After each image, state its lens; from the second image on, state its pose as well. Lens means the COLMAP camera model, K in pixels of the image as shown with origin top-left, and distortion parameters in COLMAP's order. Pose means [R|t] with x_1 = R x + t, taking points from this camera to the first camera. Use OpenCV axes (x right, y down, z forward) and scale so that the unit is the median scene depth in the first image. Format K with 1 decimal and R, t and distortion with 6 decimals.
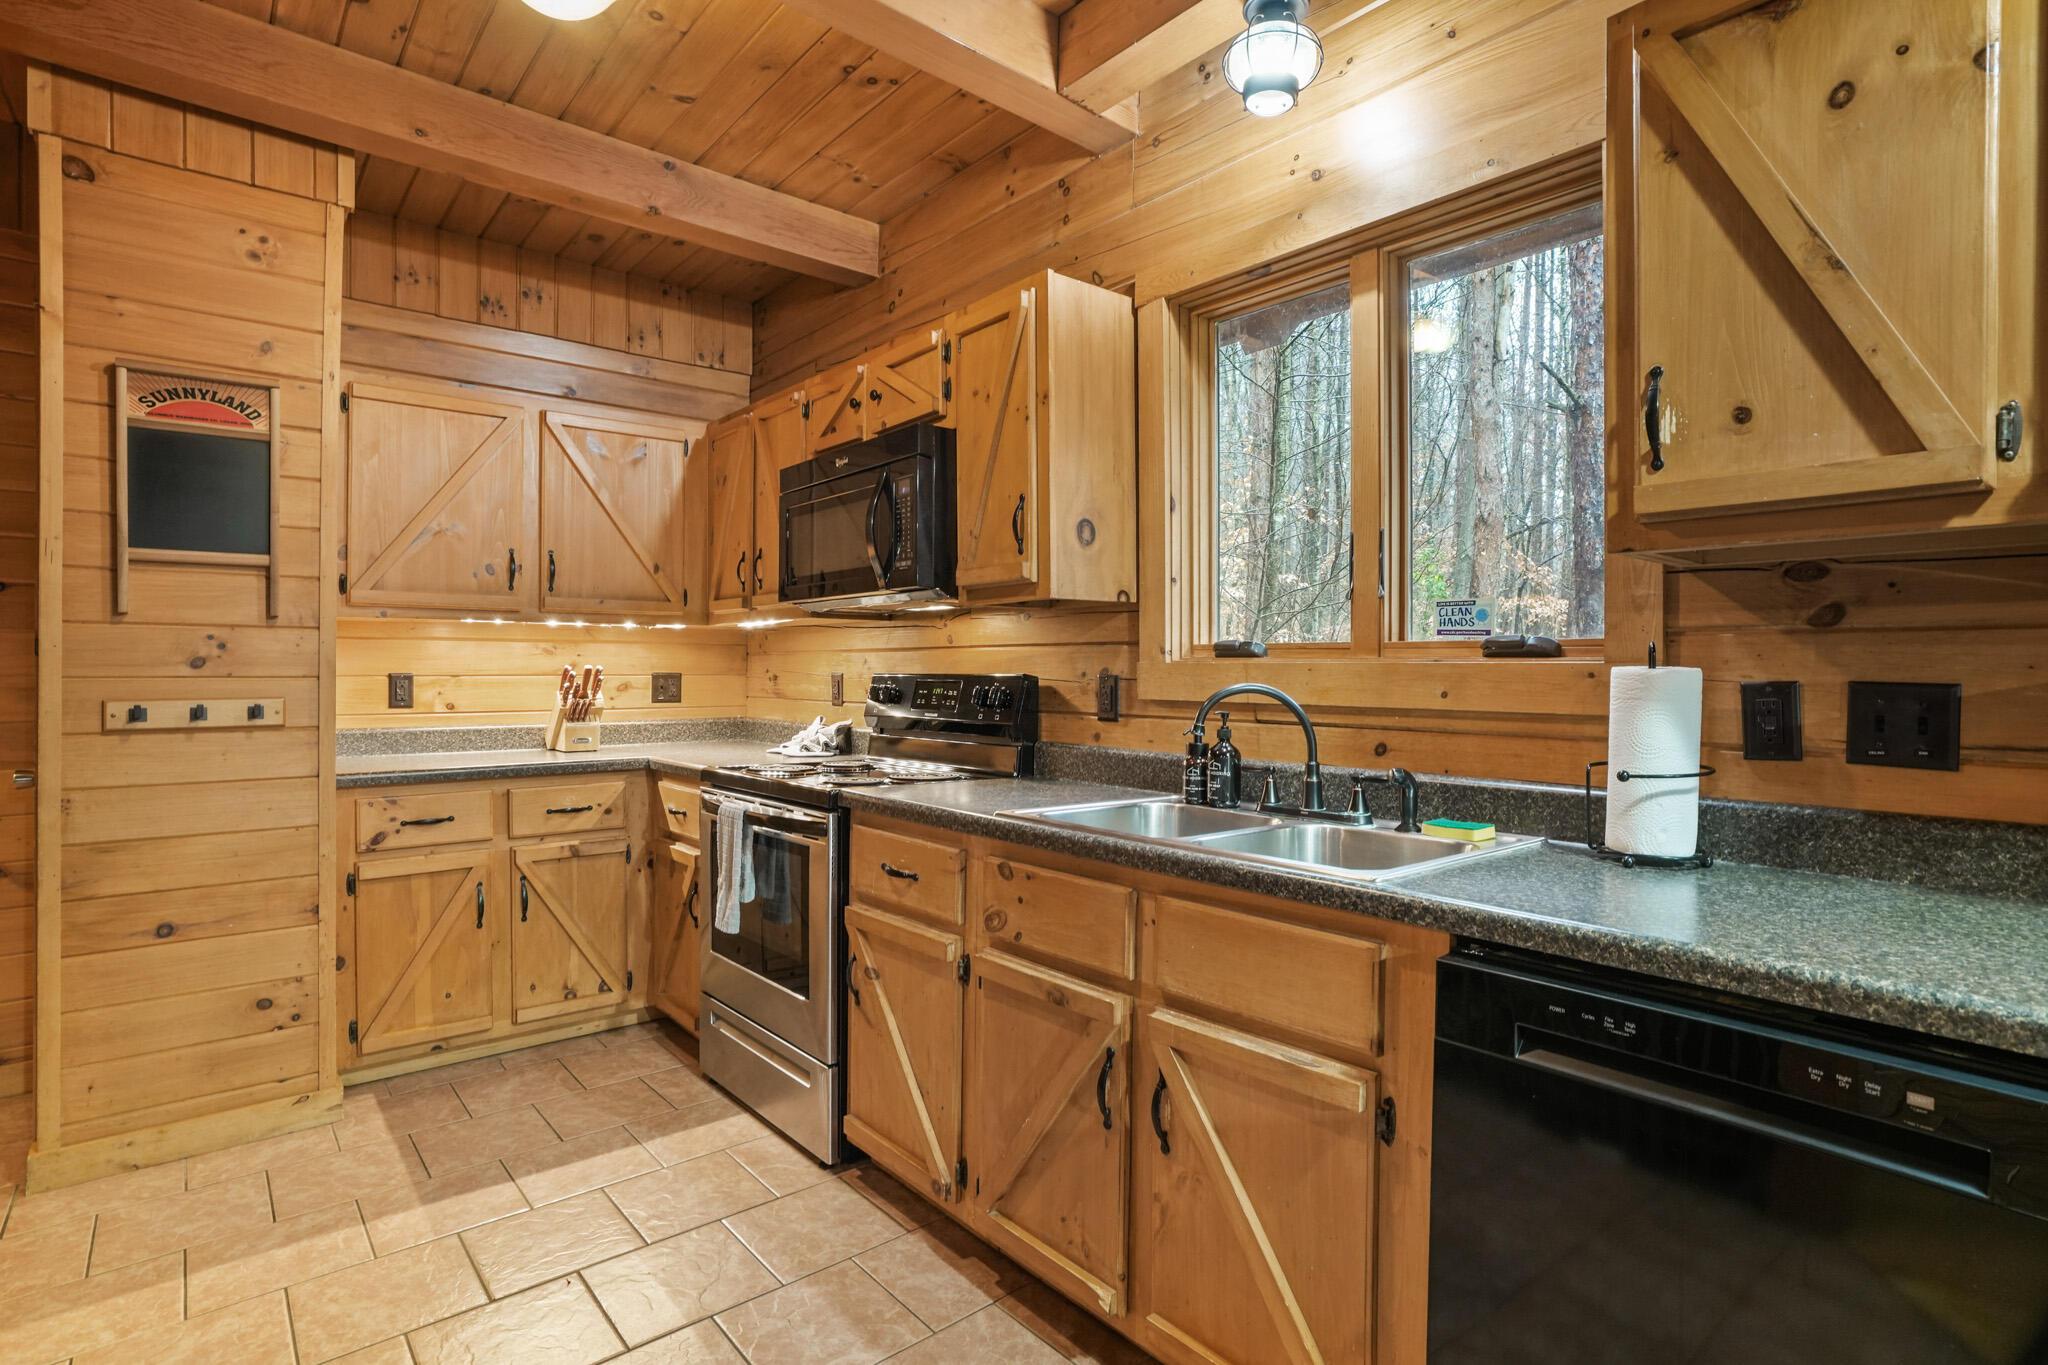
lens RADIAL K [[996.5, 0, 1018.0], [0, 996.5, 672.0], [0, 0, 1]] dist [-0.052460, 0.022957]
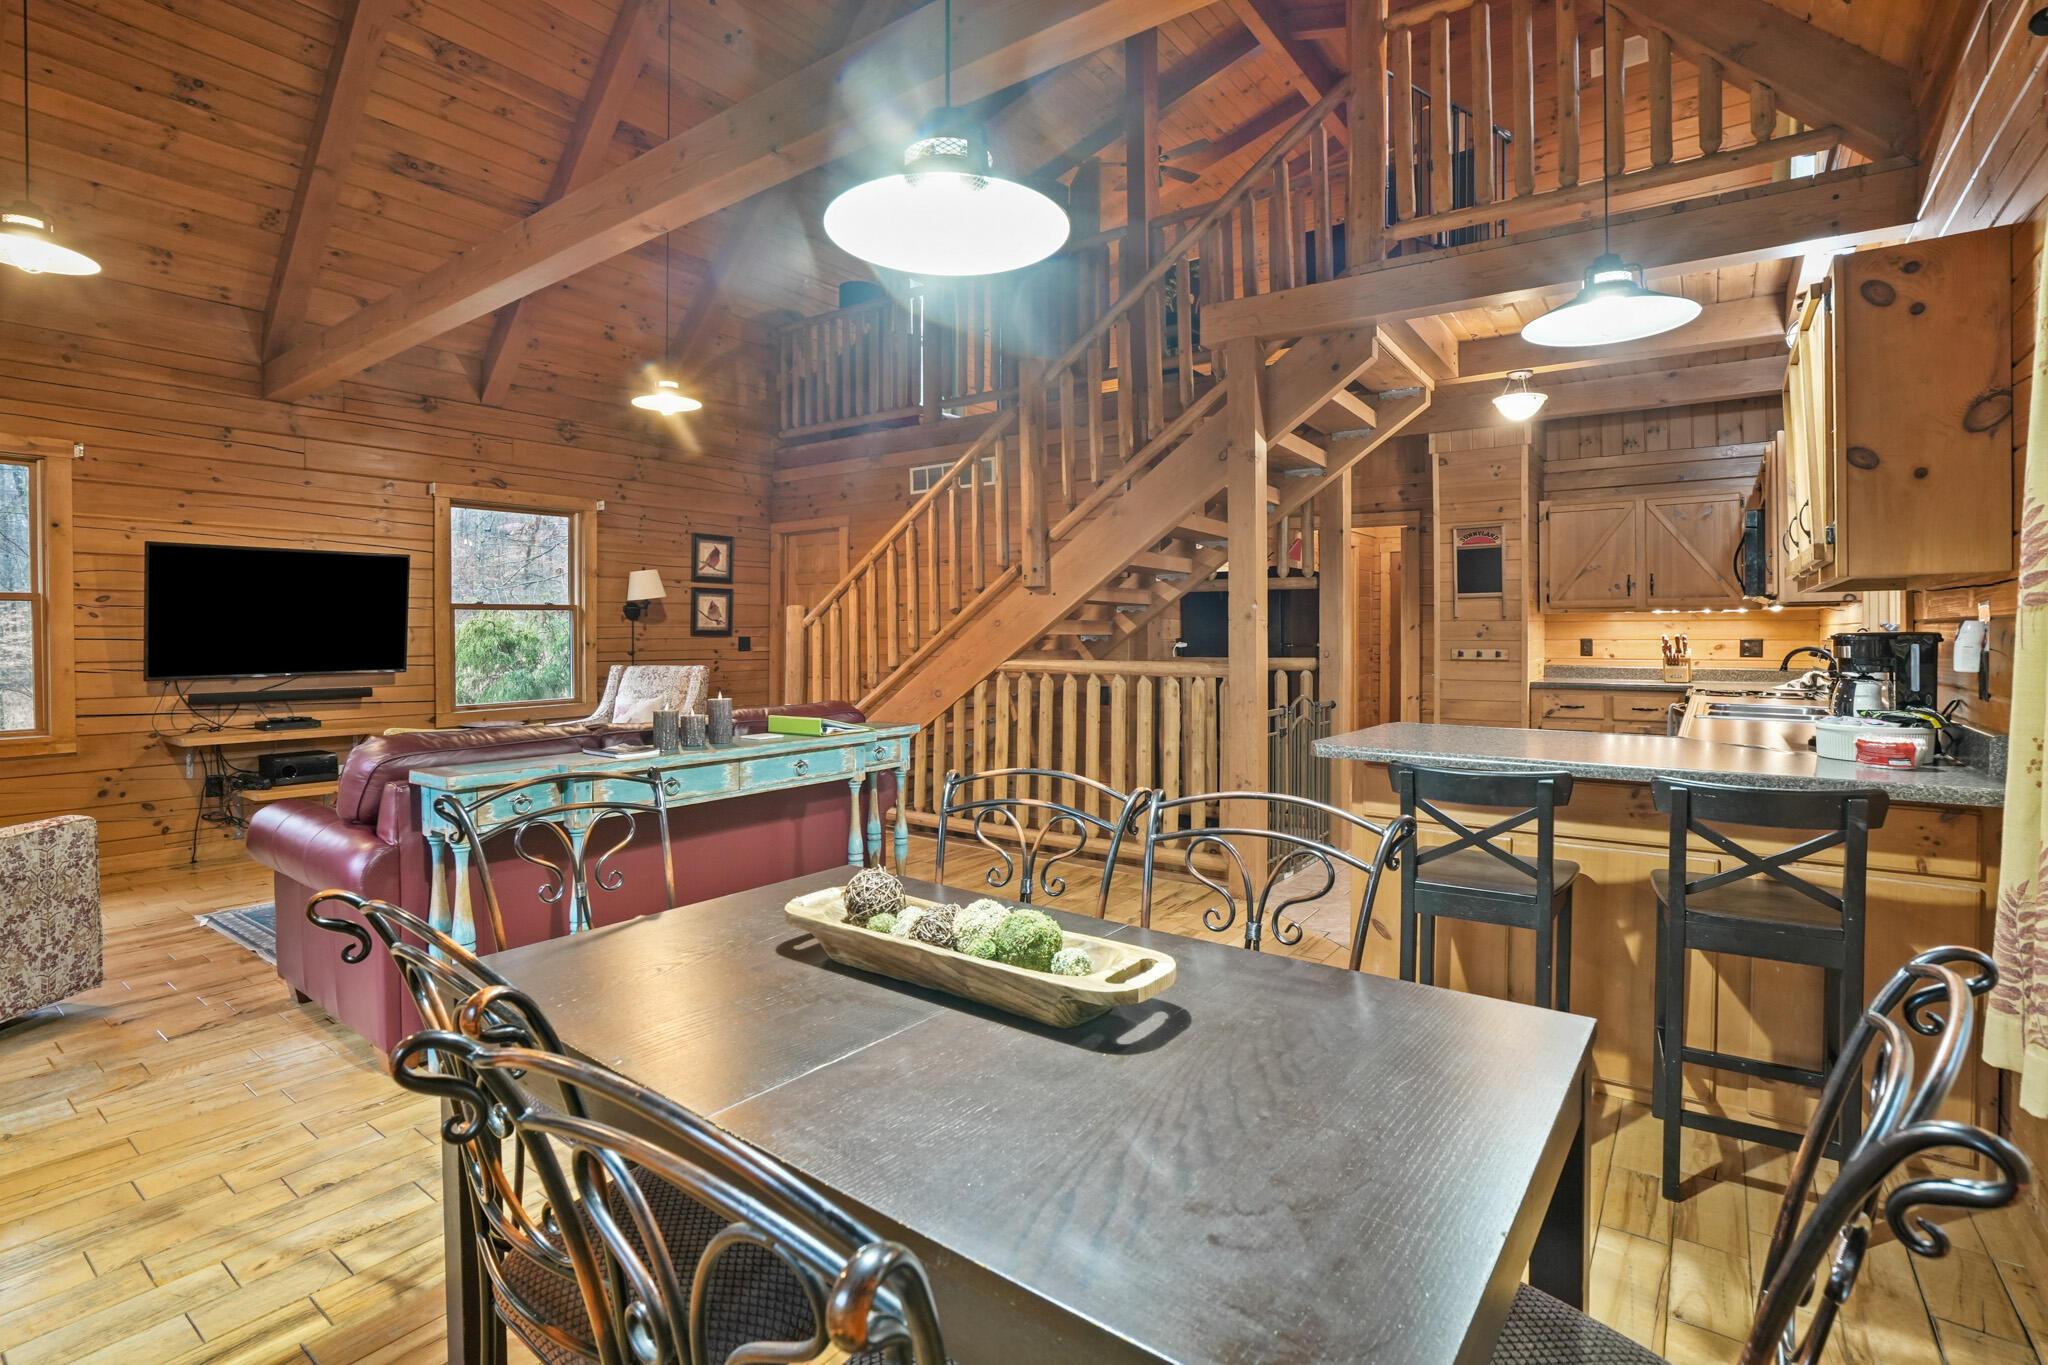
lens RADIAL K [[945.9, 0, 1018.4], [0, 945.9, 638.4], [0, 0, 1]] dist [-0.053333, 0.019990]
pose [[0.227607, 0.007028, -0.973728, 1.193573], [0.002014, 0.999968, 0.007688, -0.019860], [0.973751, -0.003711, 0.227586, -0.707169]]
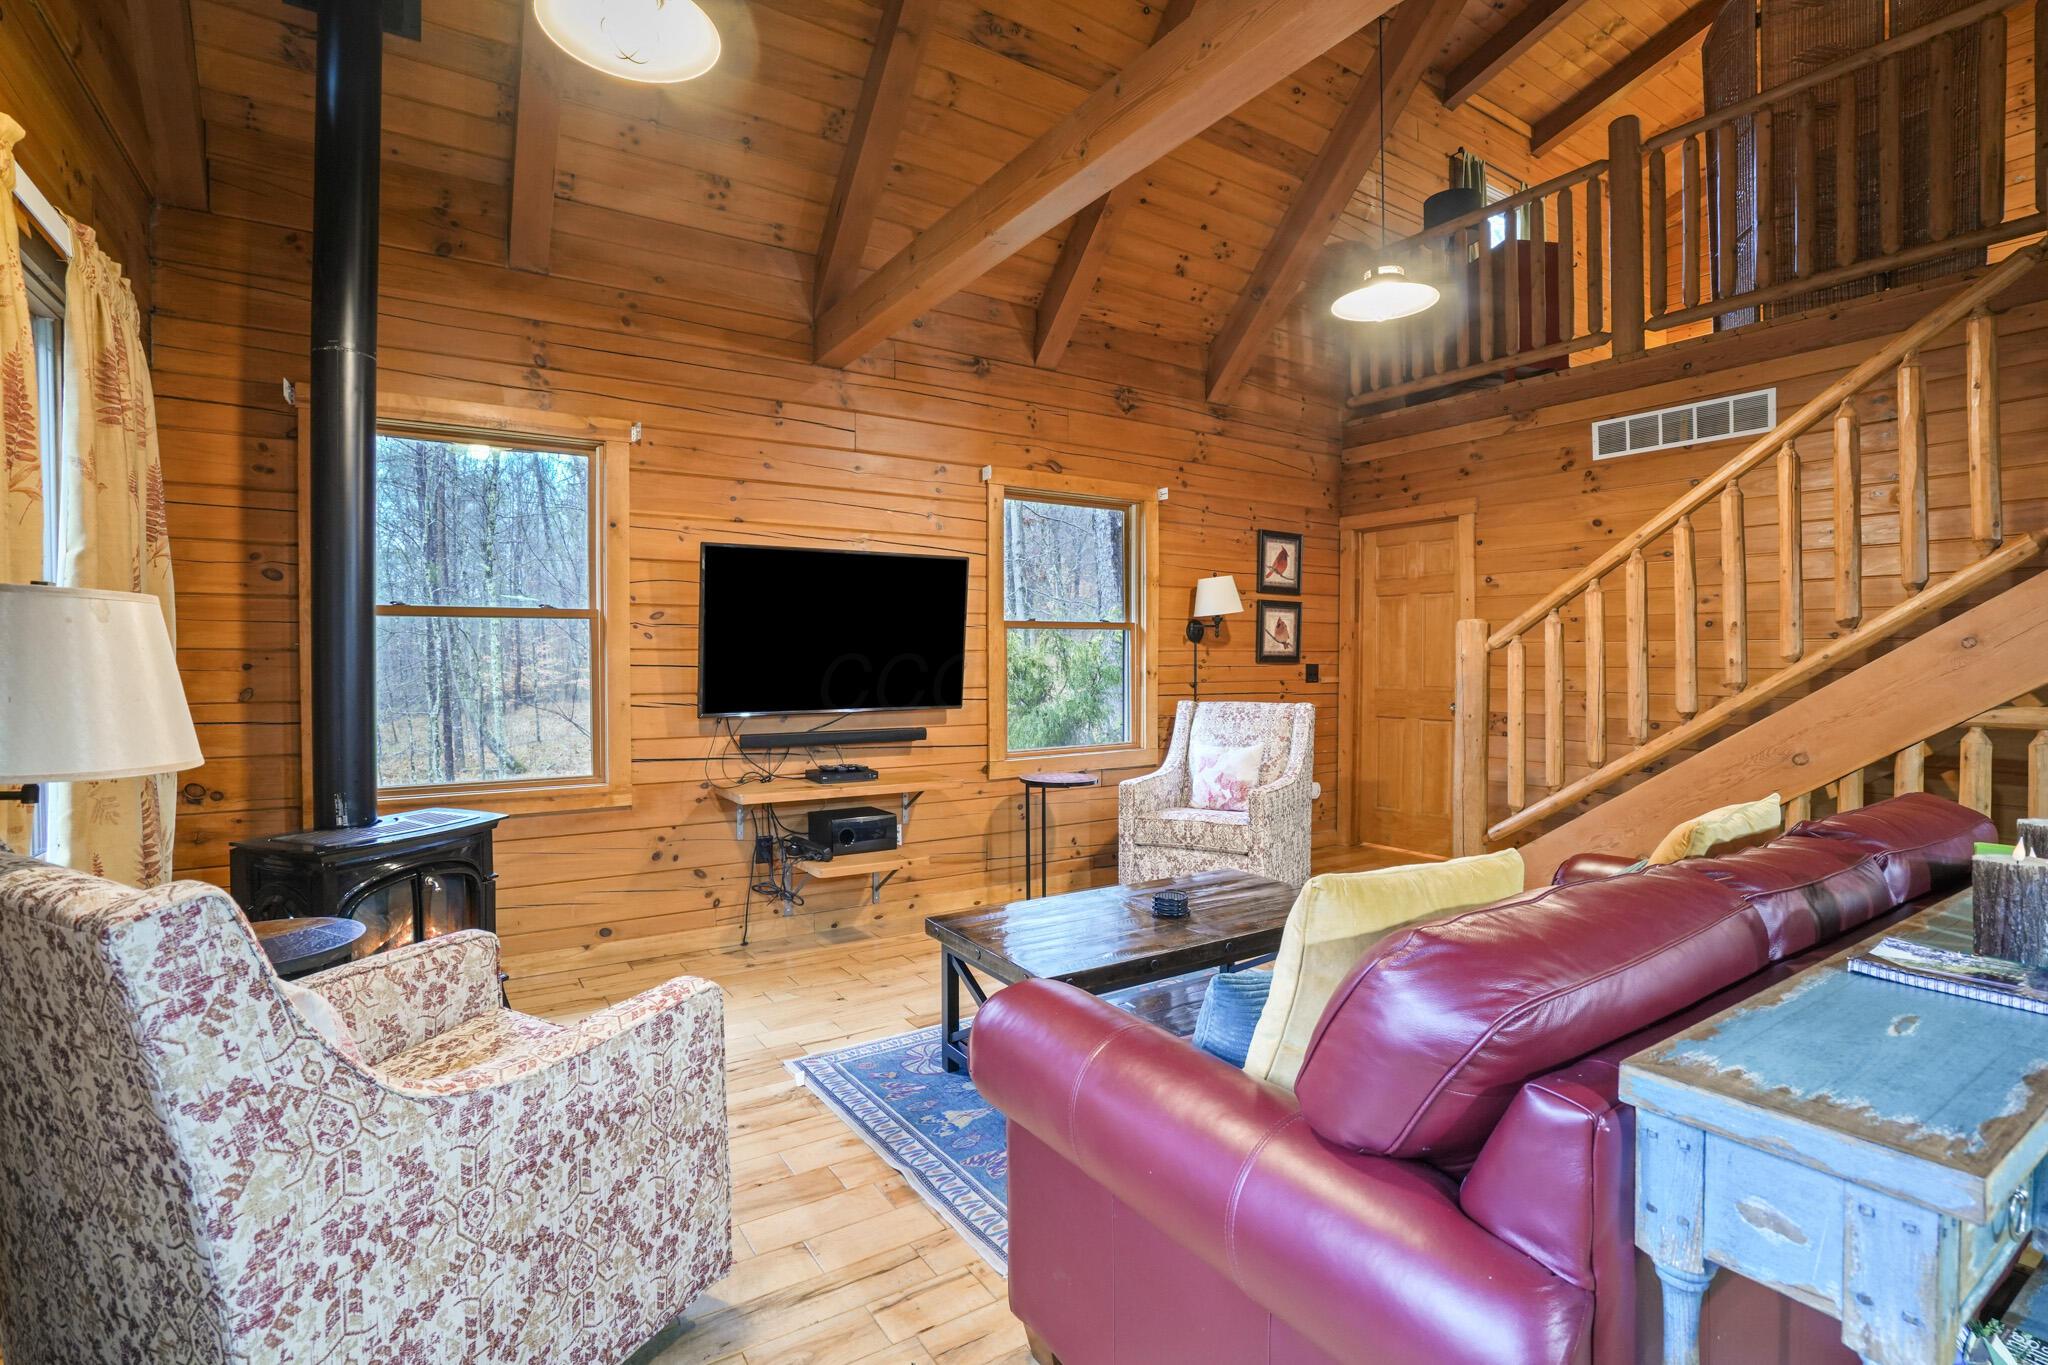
lens RADIAL K [[960.1, 0, 1053.4], [0, 960.1, 666.5], [0, 0, 1]] dist [-0.075182, 0.048481]
pose [[-0.109085, 0.008630, -0.993995, 0.499295], [0.001205, 0.999963, 0.008550, -0.018809], [0.994032, -0.000265, -0.109091, -1.232473]]
